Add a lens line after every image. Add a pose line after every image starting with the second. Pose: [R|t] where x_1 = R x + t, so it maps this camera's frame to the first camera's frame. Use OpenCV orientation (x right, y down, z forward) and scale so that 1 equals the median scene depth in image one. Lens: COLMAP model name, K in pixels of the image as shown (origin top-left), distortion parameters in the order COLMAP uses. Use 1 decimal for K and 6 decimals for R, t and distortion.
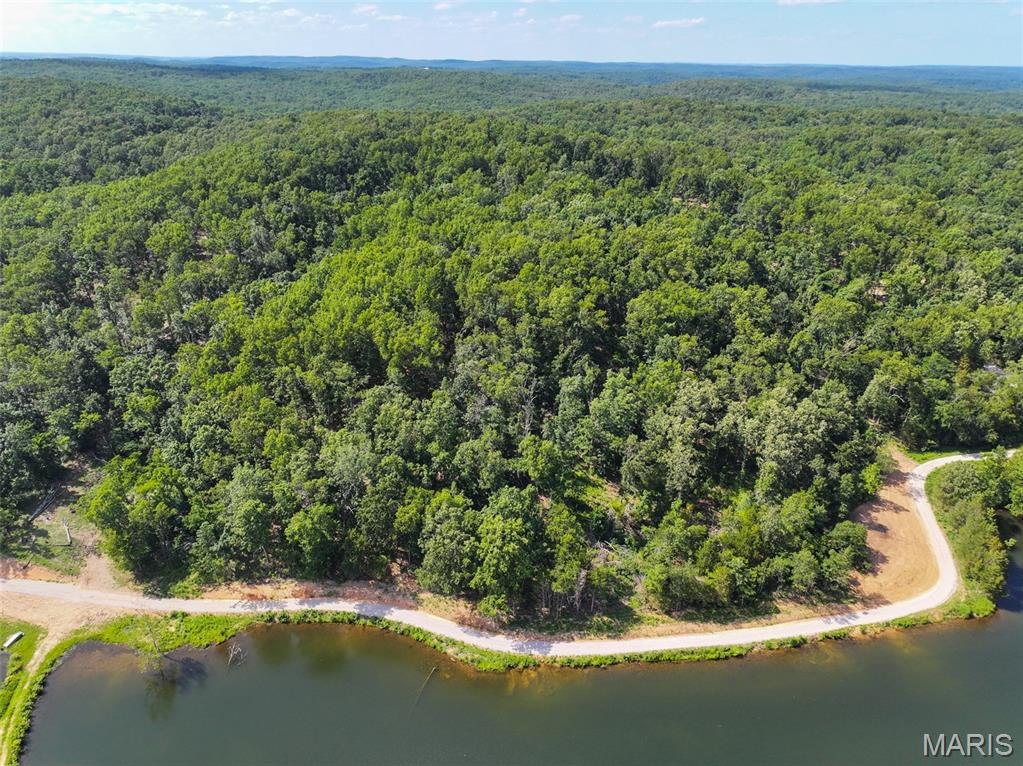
lens RADIAL K [[729.4, 0, 509.0], [0, 729.4, 381.2], [0, 0, 1]] dist [0.008204, 0.021861]
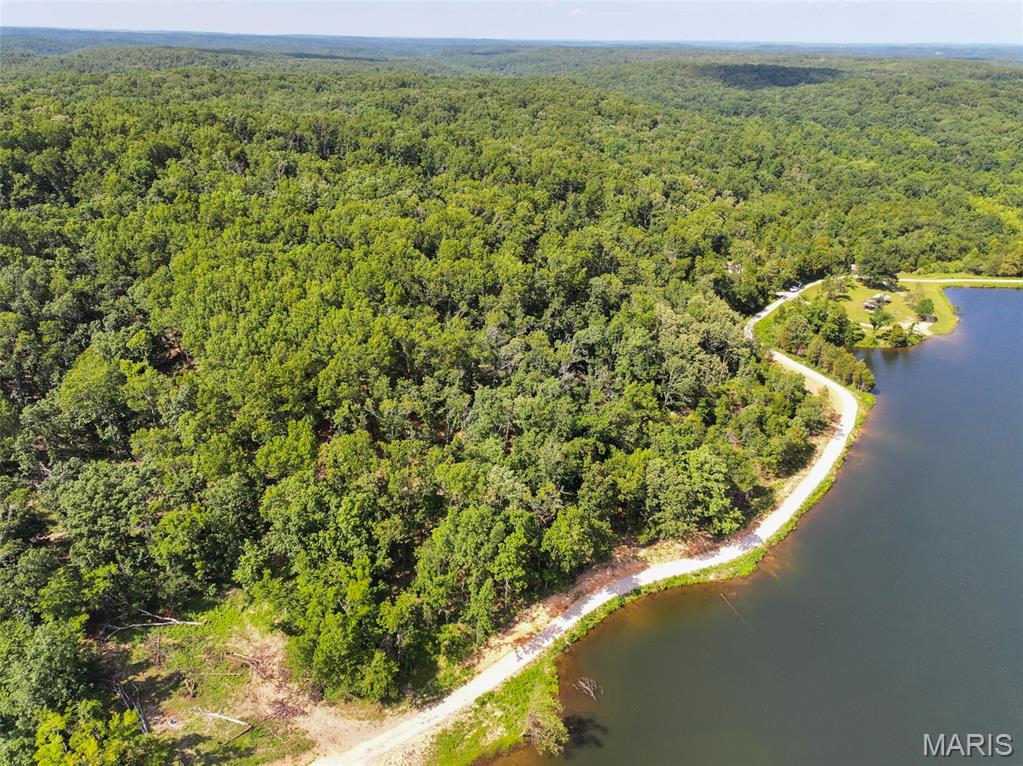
lens RADIAL K [[729.4, 0, 512.9], [0, 729.4, 381.2], [0, 0, 1]] dist [0.008204, 0.021861]
pose [[0.720745, -0.293538, 0.627983, -0.828440], [0.269364, 0.953322, 0.136458, -0.130937], [-0.638725, 0.070804, 0.766170, 0.304857]]
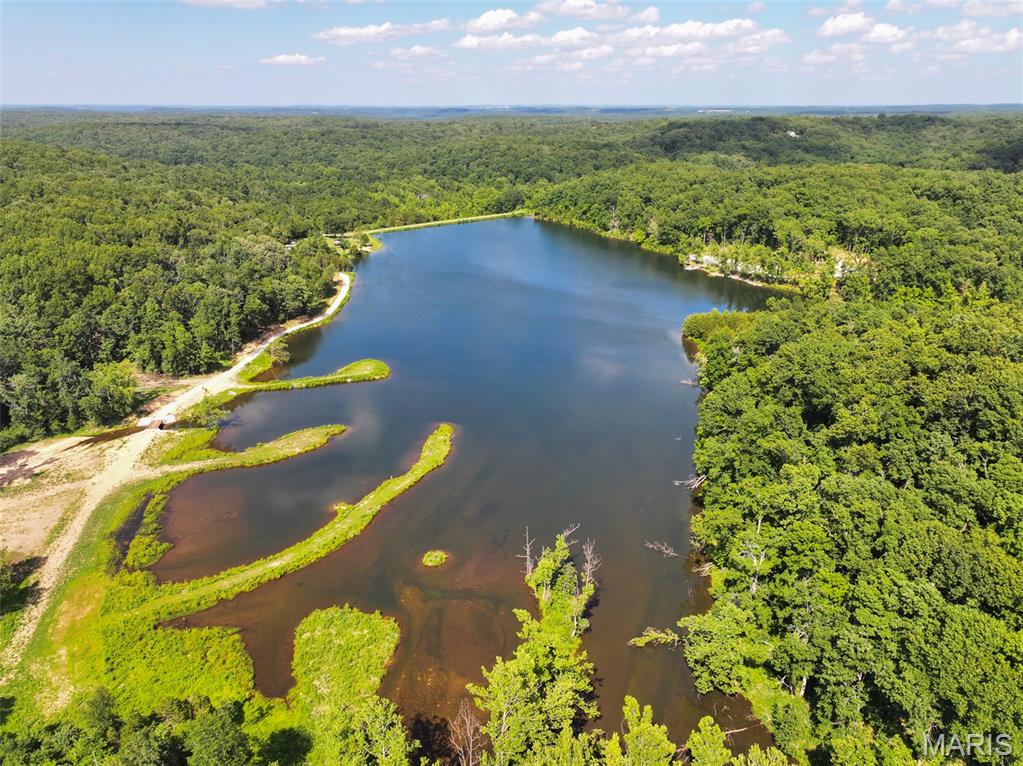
lens RADIAL K [[729.4, 0, 510.7], [0, 729.4, 382.0], [0, 0, 1]] dist [0.008204, 0.021861]
pose [[0.071386, -0.365081, 0.928235, -2.205125], [0.405846, 0.860724, 0.307316, 0.039662], [-0.911149, 0.354782, 0.209610, -0.046310]]
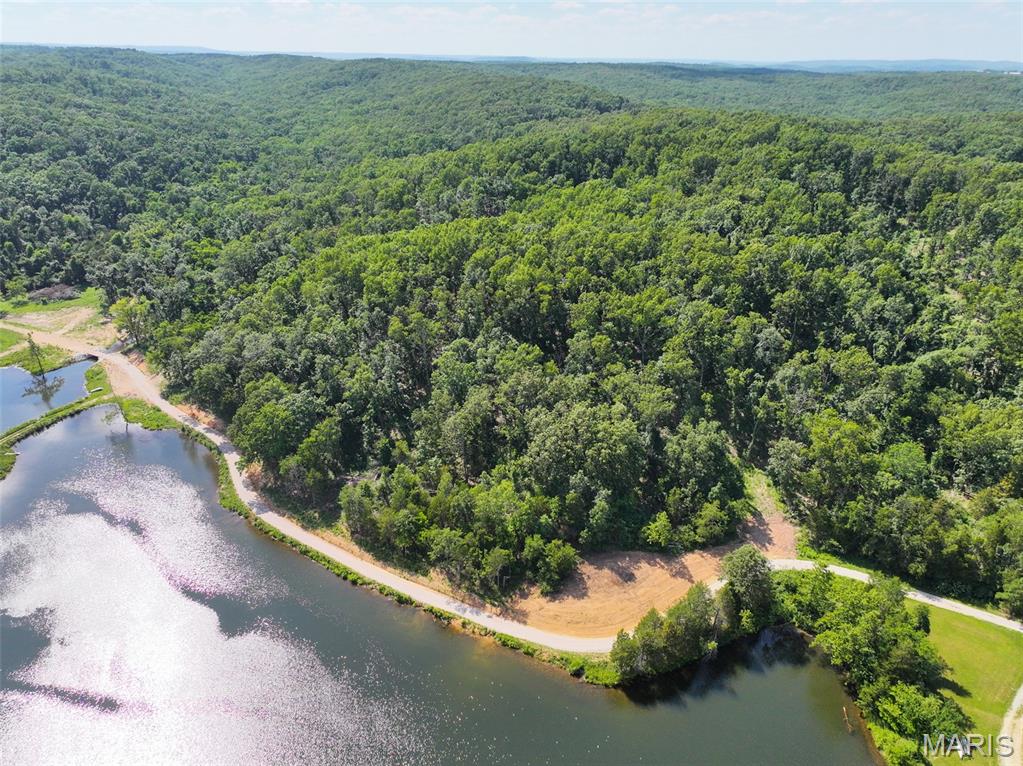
lens RADIAL K [[729.4, 0, 506.3], [0, 729.4, 384.5], [0, 0, 1]] dist [0.008204, 0.021861]
pose [[0.751431, 0.275090, -0.599731, 0.983414], [-0.276339, 0.956594, 0.092541, -0.072305], [0.599156, 0.096191, 0.794833, 0.209977]]
